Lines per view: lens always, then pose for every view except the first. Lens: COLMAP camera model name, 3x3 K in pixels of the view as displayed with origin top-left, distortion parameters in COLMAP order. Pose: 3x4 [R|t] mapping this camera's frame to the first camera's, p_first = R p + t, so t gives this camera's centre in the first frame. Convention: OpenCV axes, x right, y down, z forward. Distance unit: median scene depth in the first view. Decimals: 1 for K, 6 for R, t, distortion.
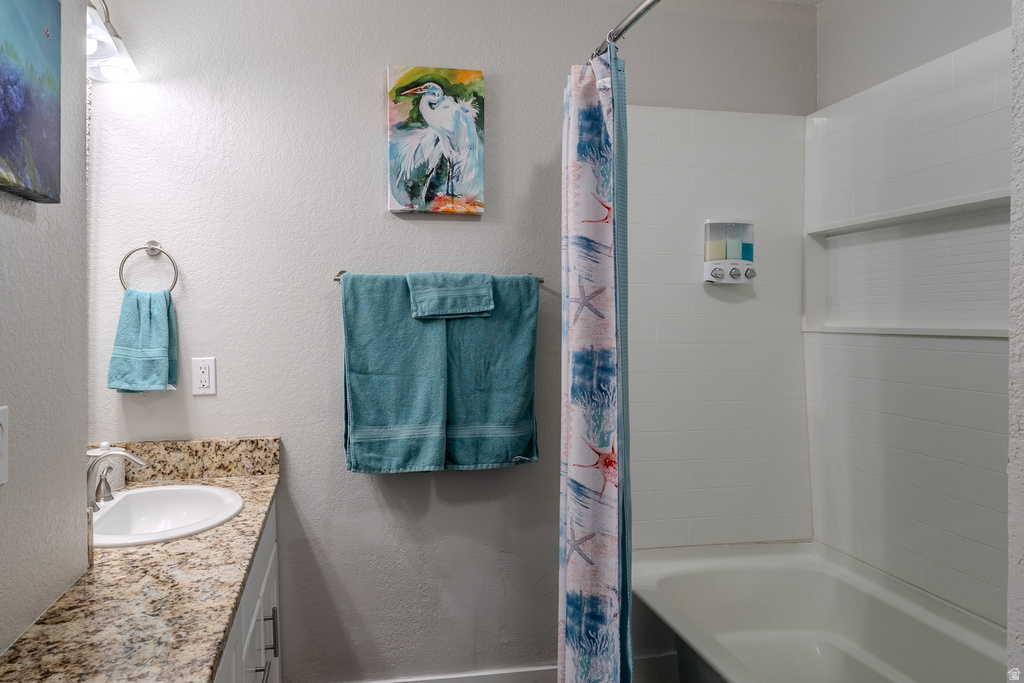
lens RADIAL K [[659.0, 0, 511.0], [0, 659.0, 321.1], [0, 0, 1]] dist [0.000826, -0.001402]
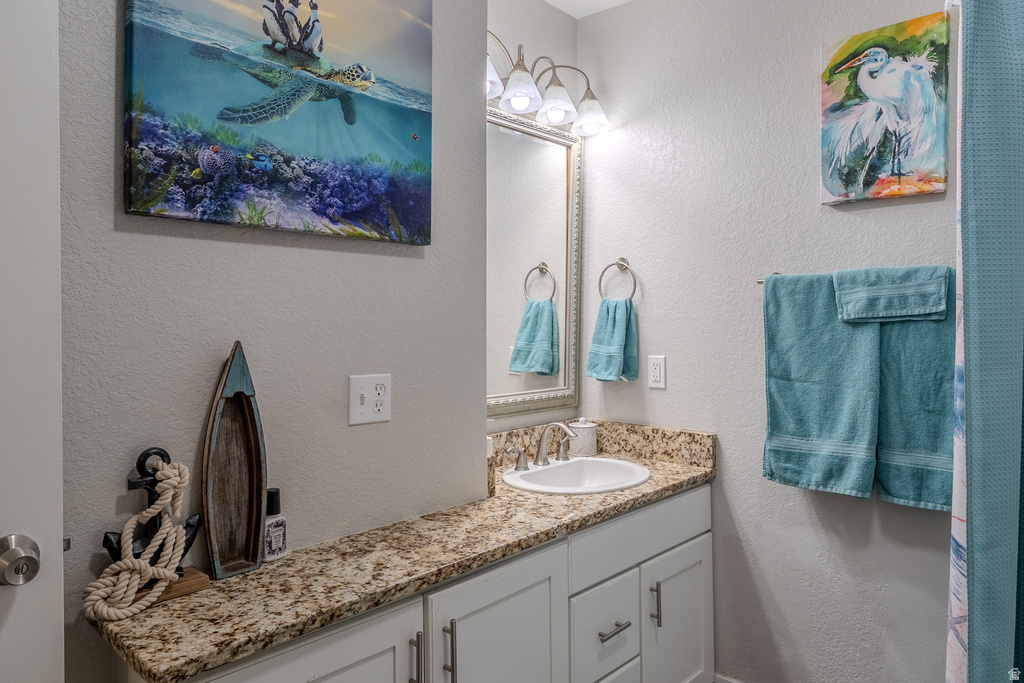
lens RADIAL K [[652.9, 0, 511.4], [0, 652.9, 330.5], [0, 0, 1]] dist [0.001123, -0.001530]
pose [[0.597100, 0.011539, -0.802084, 0.295142], [-0.005869, 0.999933, 0.010016, 0.001342], [0.802145, -0.001273, 0.597128, 0.115854]]
